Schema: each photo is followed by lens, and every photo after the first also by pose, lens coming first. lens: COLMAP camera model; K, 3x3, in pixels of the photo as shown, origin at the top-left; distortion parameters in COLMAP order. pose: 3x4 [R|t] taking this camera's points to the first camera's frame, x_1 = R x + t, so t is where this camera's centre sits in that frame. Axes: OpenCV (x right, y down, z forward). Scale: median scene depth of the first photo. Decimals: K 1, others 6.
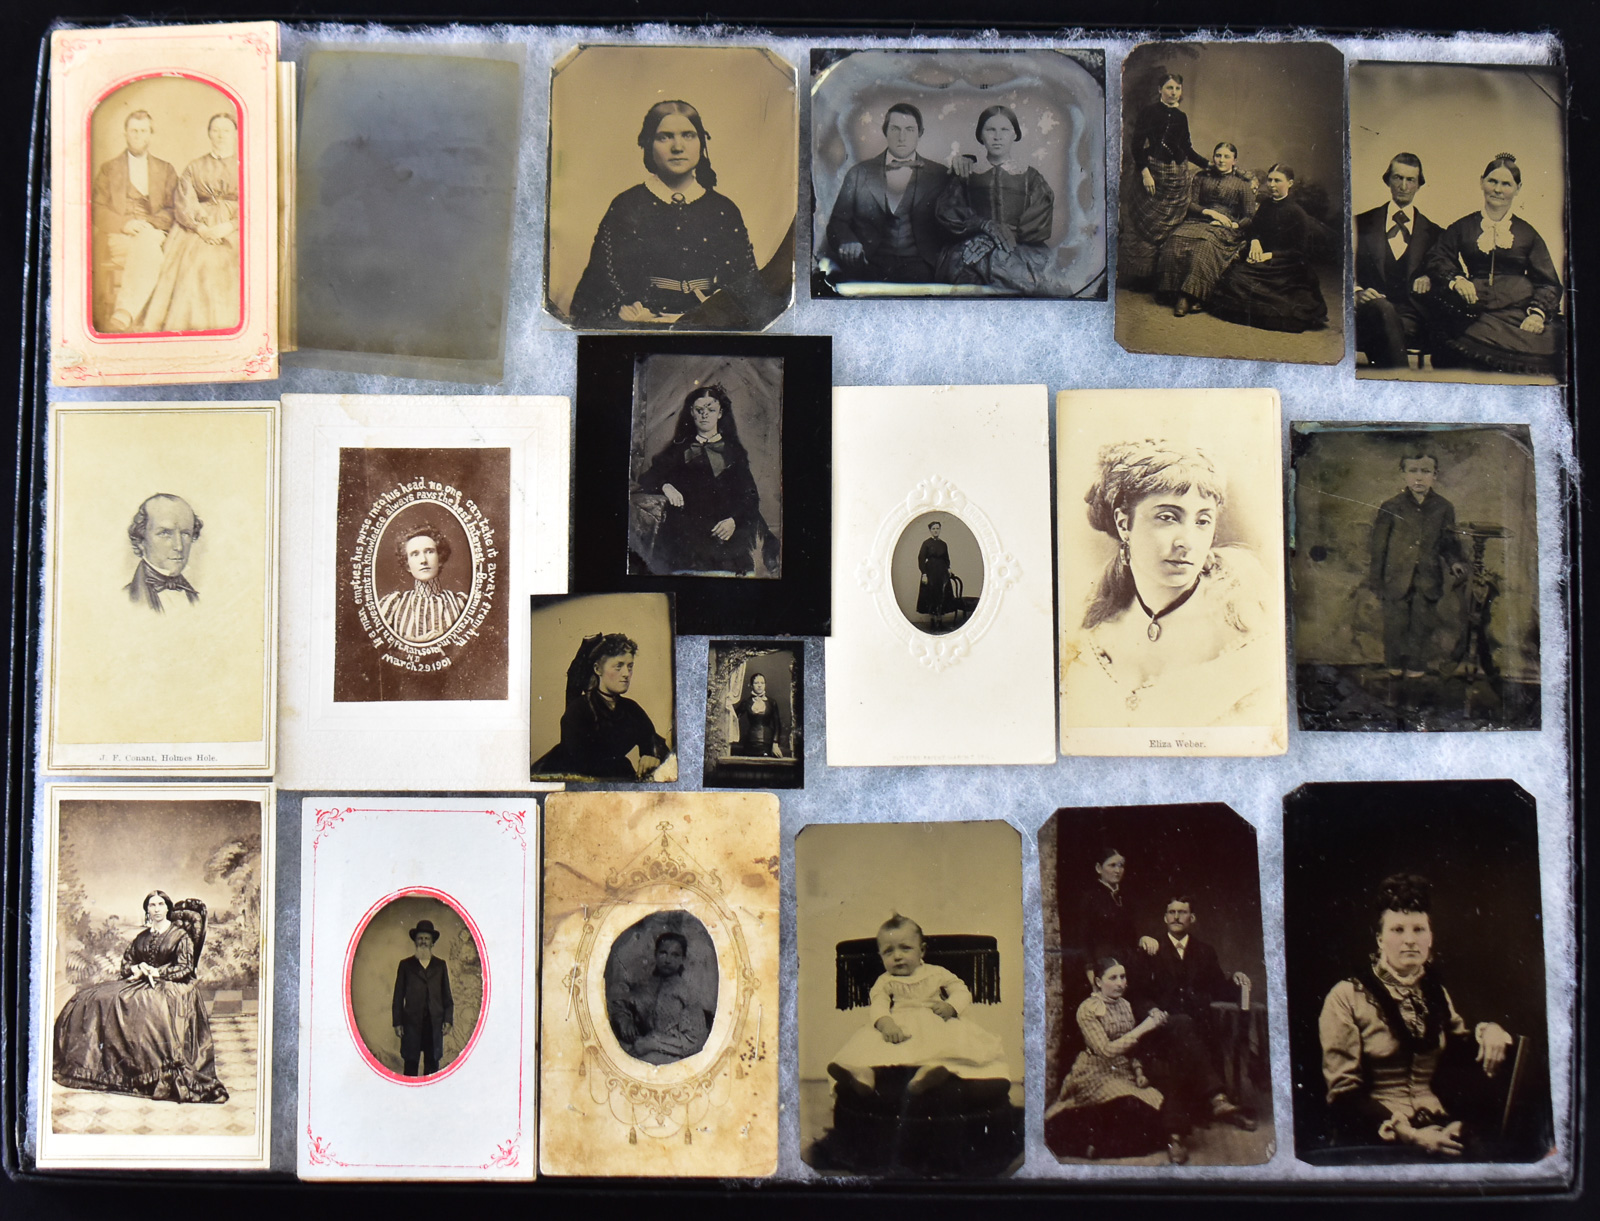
lens RADIAL K [[4074.6, 0, 796.6], [0, 4074.6, 607.0], [0, 0, 1]] dist [0.142225, 0.000000]
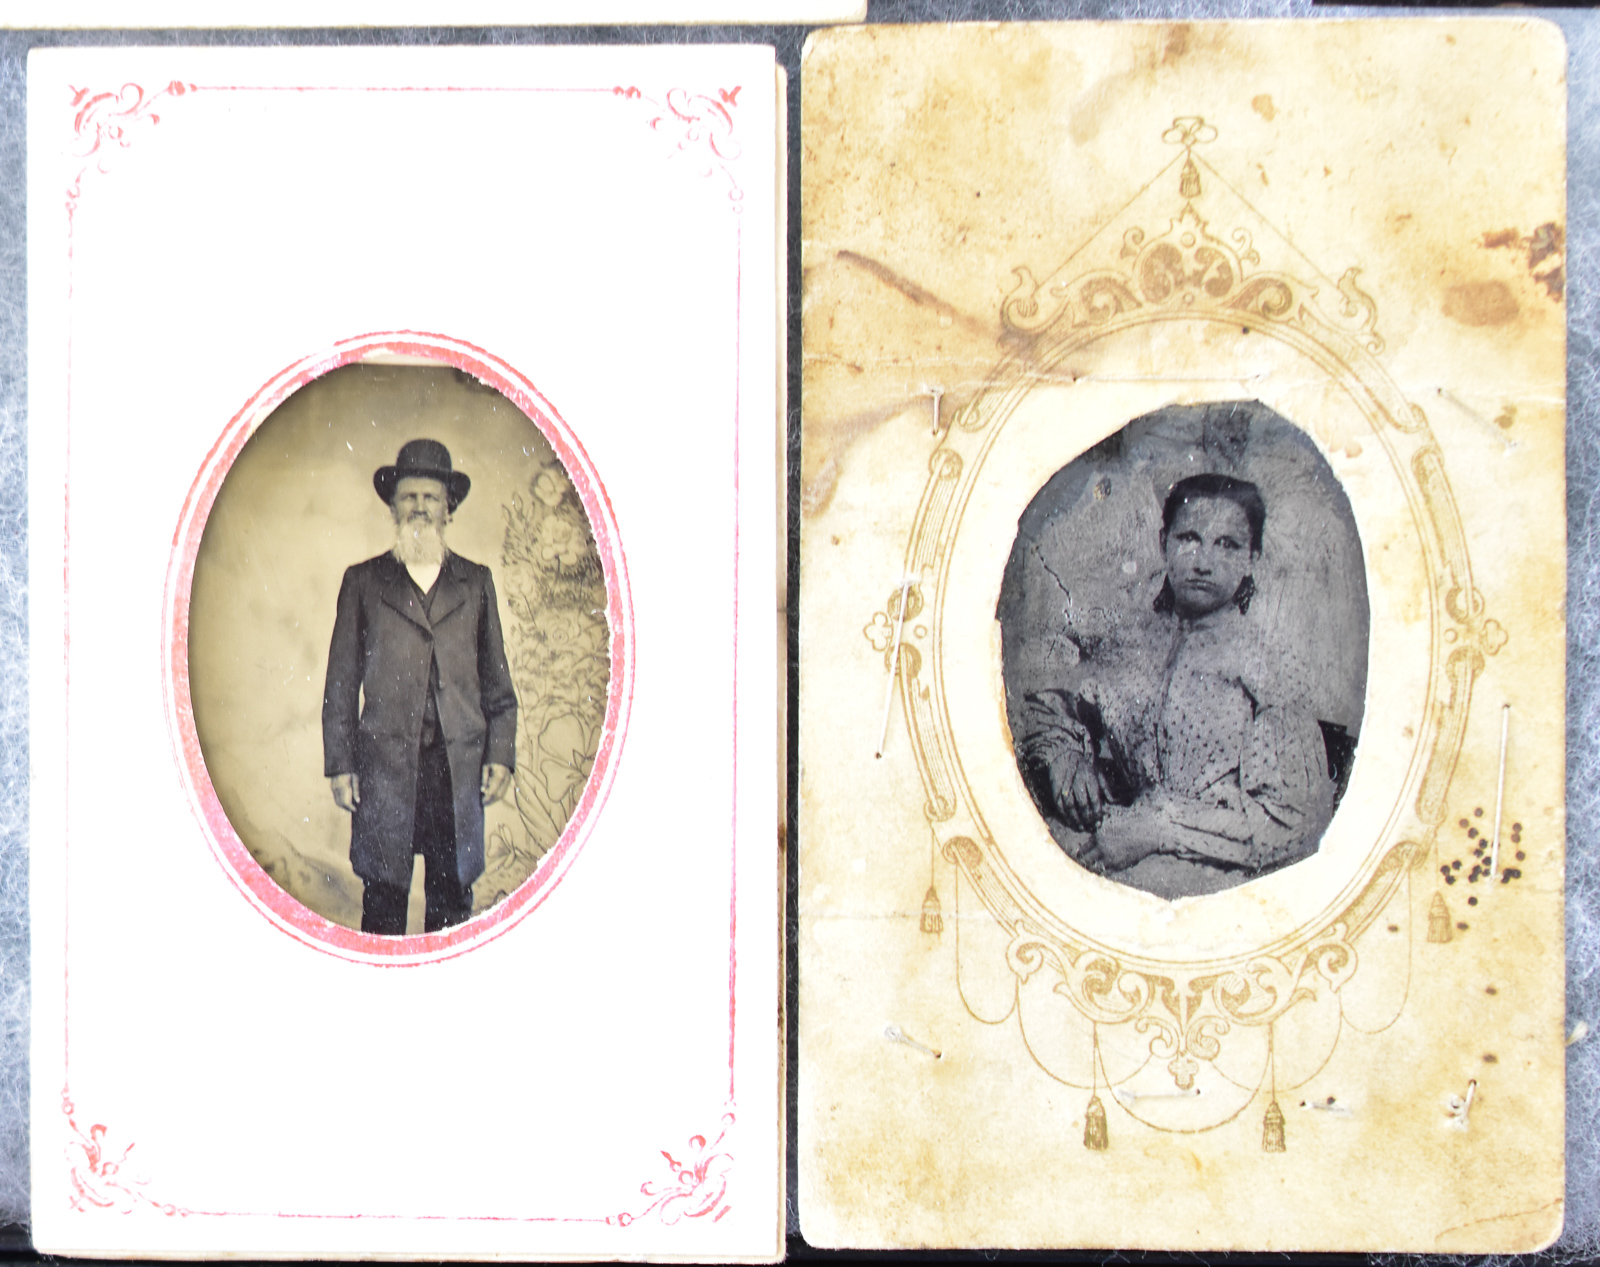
lens RADIAL K [[2993.4, 0, 799.1], [0, 2993.4, 634.3], [0, 0, 1]] dist [0.052042, 0.000000]
pose [[0.992740, -0.003768, -0.120218, -0.034638], [0.016024, 0.994743, 0.101146, 0.068416], [0.119204, -0.102338, 0.987581, 0.770021]]
